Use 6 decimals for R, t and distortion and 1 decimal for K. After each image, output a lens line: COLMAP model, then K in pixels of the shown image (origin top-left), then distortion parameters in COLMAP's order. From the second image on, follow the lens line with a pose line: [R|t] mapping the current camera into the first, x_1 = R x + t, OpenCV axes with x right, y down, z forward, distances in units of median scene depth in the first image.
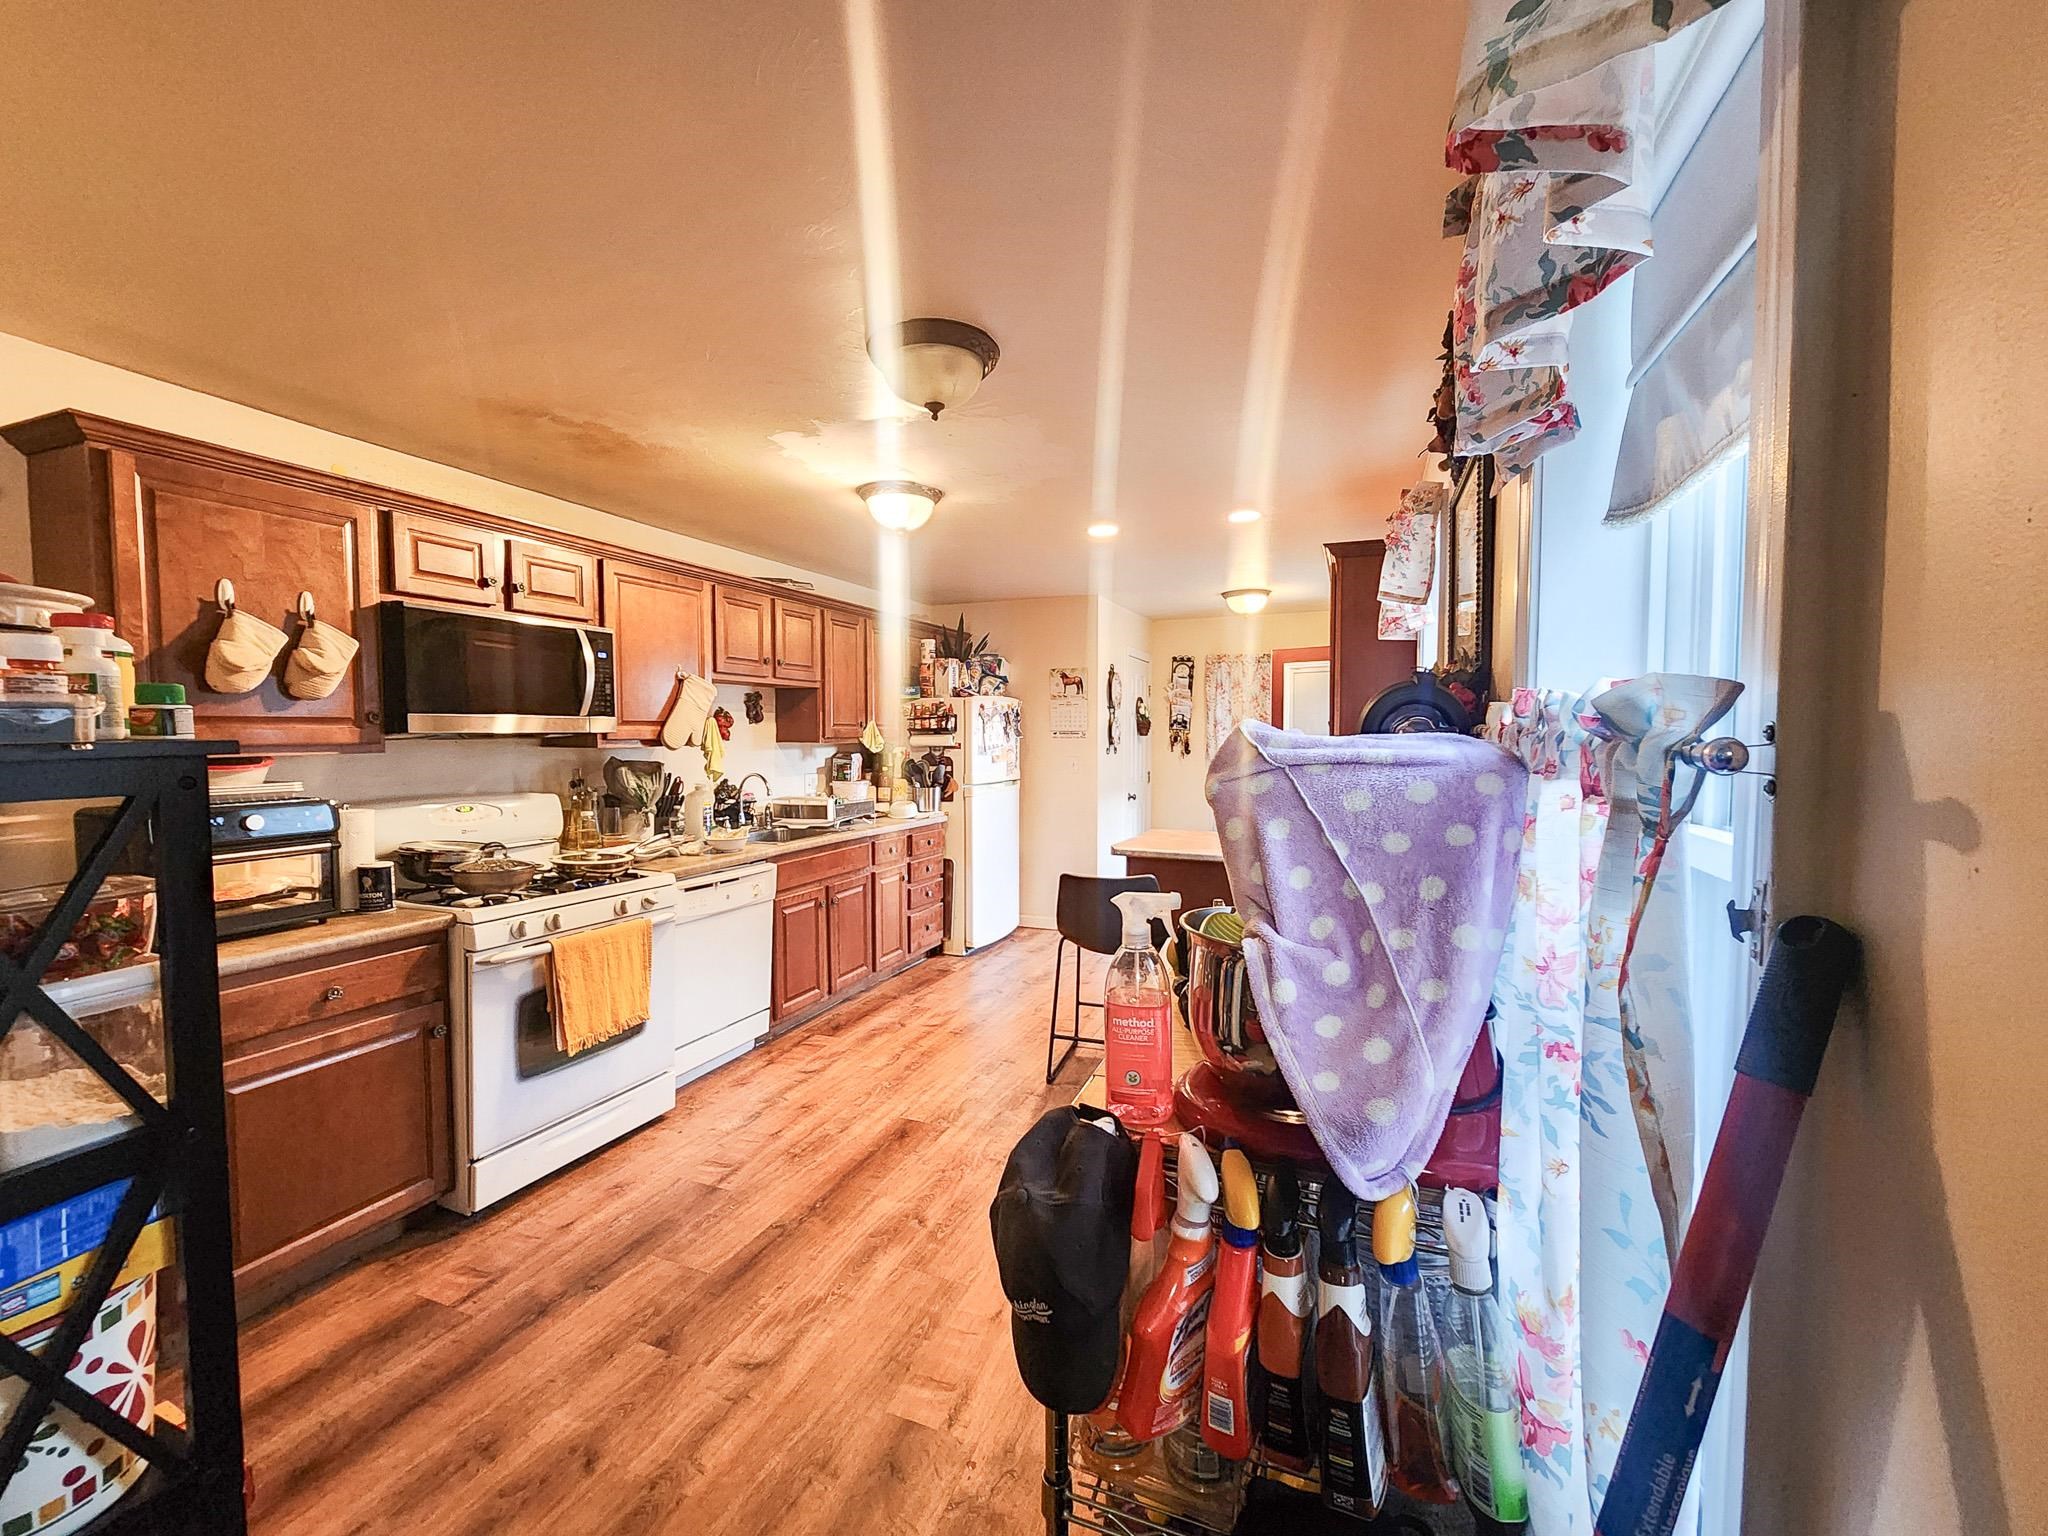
lens RADIAL K [[844.1, 0, 1024.0], [0, 844.1, 768.0], [0, 0, 1]] dist [0.001617, -0.004000]
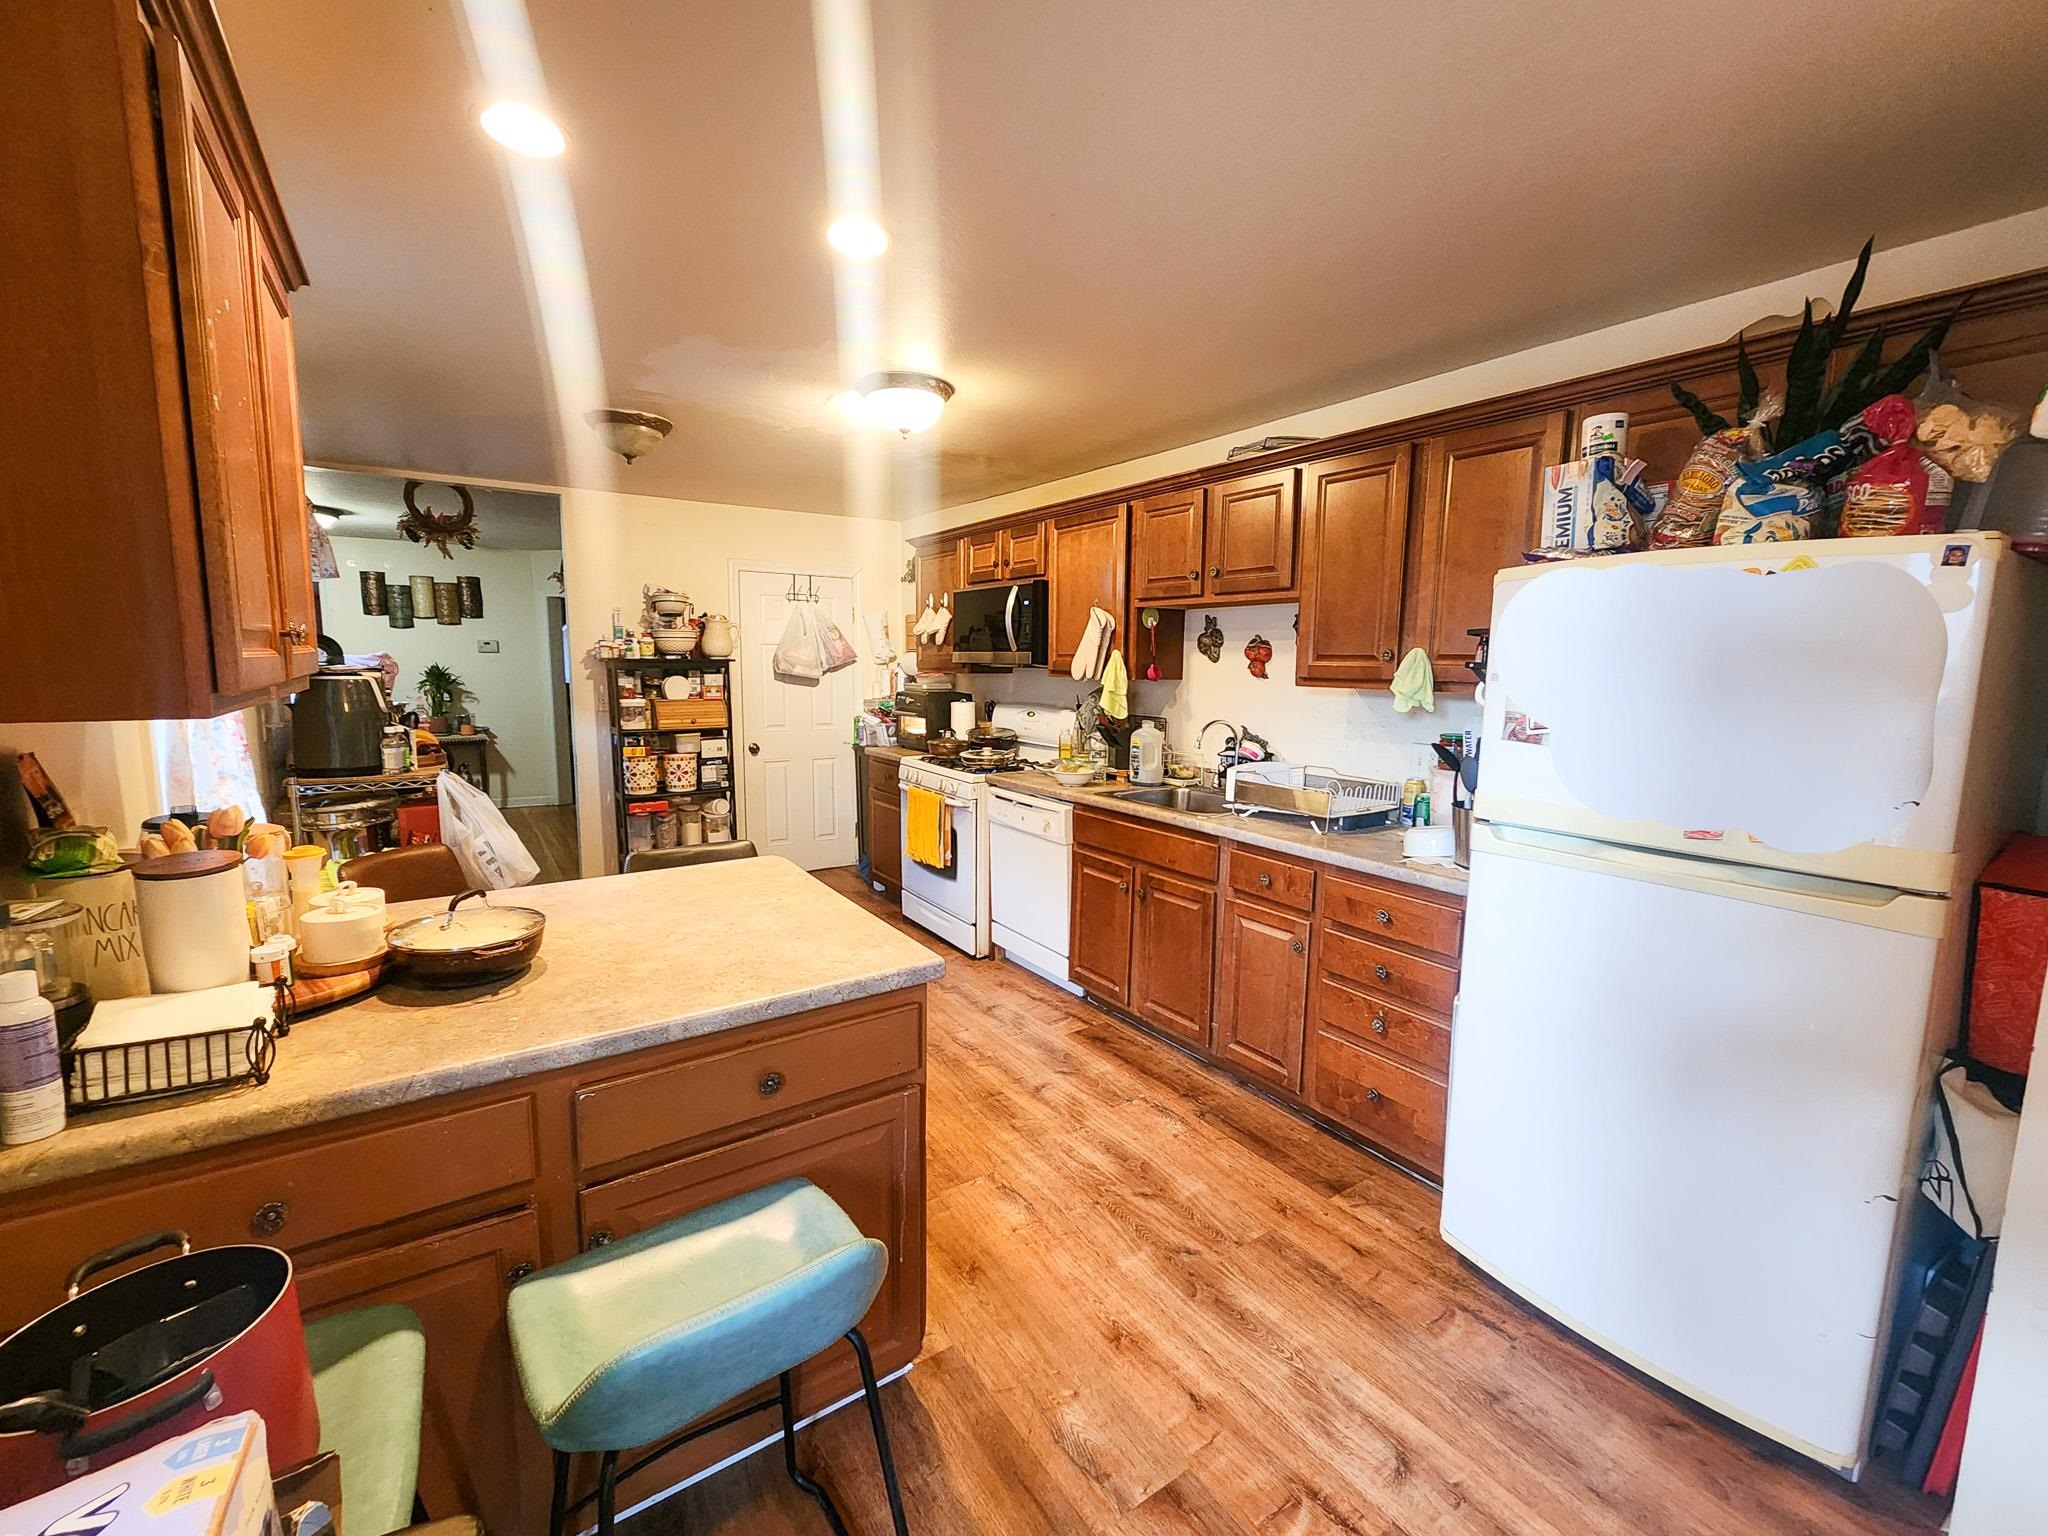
lens RADIAL K [[844.1, 0, 1024.0], [0, 844.1, 768.0], [0, 0, 1]] dist [0.001617, -0.004000]
pose [[-0.565330, 0.097347, -0.819100, 0.392297], [-0.040868, 0.988487, 0.145685, -0.052649], [0.823852, 0.115835, -0.554843, 1.184163]]
